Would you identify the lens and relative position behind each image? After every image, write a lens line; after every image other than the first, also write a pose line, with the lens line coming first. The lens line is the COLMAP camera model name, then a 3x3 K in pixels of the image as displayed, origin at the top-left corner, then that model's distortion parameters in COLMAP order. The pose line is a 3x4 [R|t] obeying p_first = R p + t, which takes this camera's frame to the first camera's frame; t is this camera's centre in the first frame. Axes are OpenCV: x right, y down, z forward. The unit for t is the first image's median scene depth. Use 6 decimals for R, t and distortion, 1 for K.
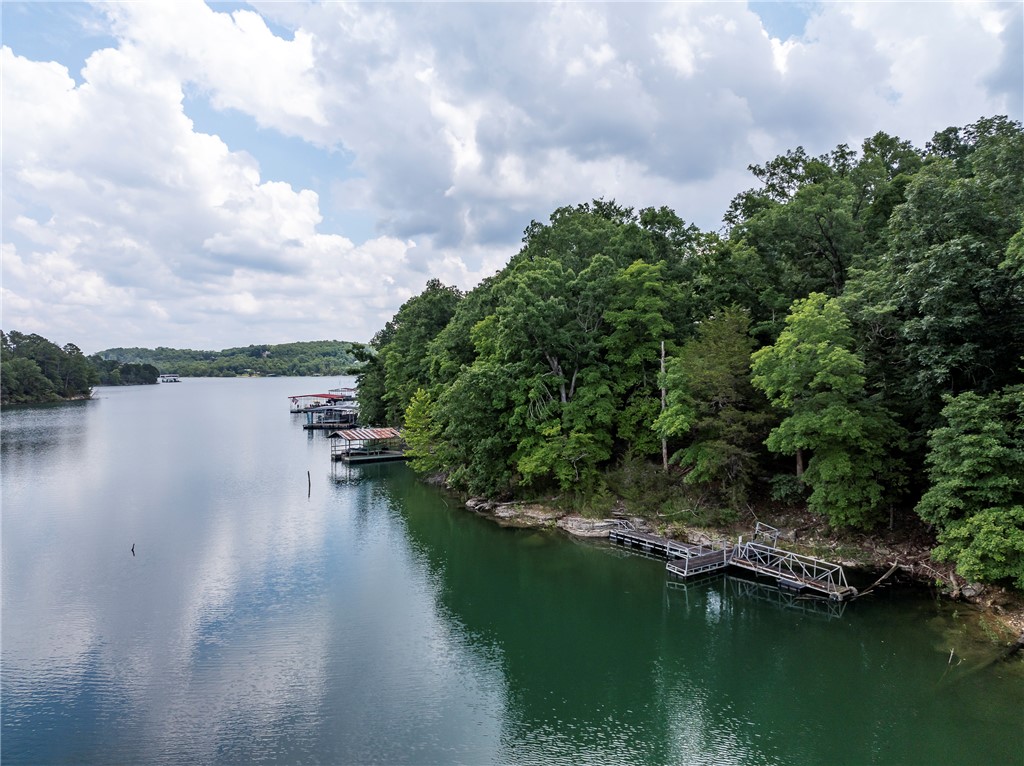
lens RADIAL K [[718.7, 0, 518.0], [0, 718.7, 385.8], [0, 0, 1]] dist [-0.028221, 0.010611]
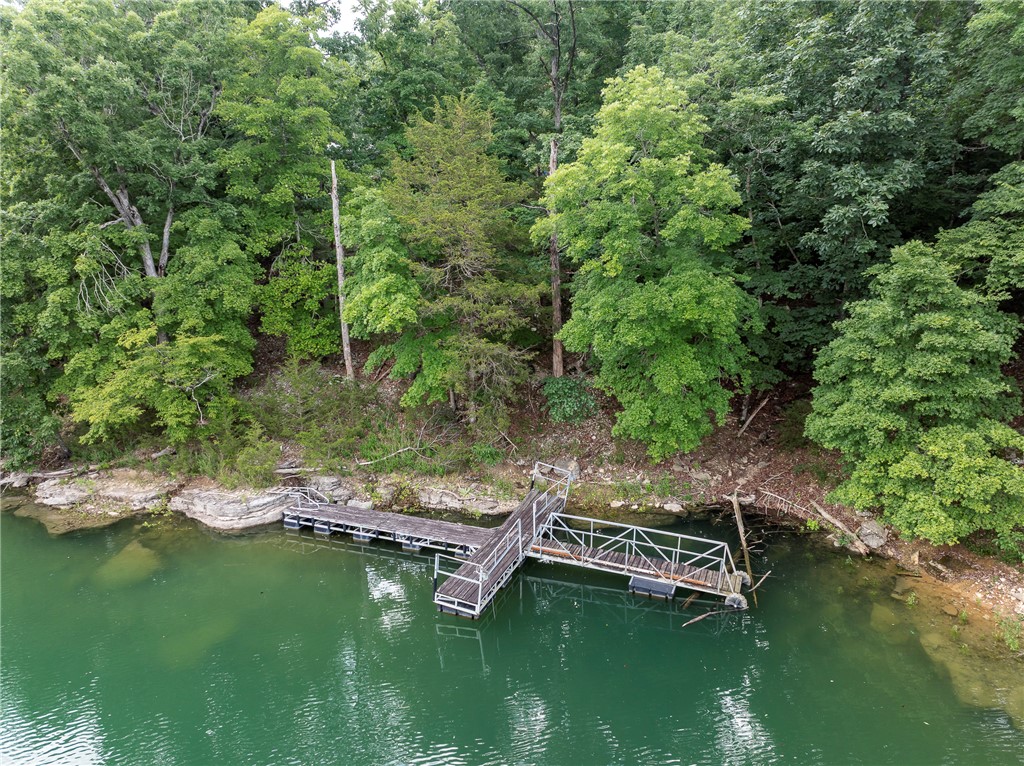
lens RADIAL K [[718.7, 0, 518.0], [0, 718.7, 385.8], [0, 0, 1]] dist [-0.028221, 0.010611]
pose [[0.843568, -0.133434, 0.520181, 0.006552], [0.022145, 0.976459, 0.214564, -0.005949], [-0.536565, -0.169480, 0.826665, 0.416991]]
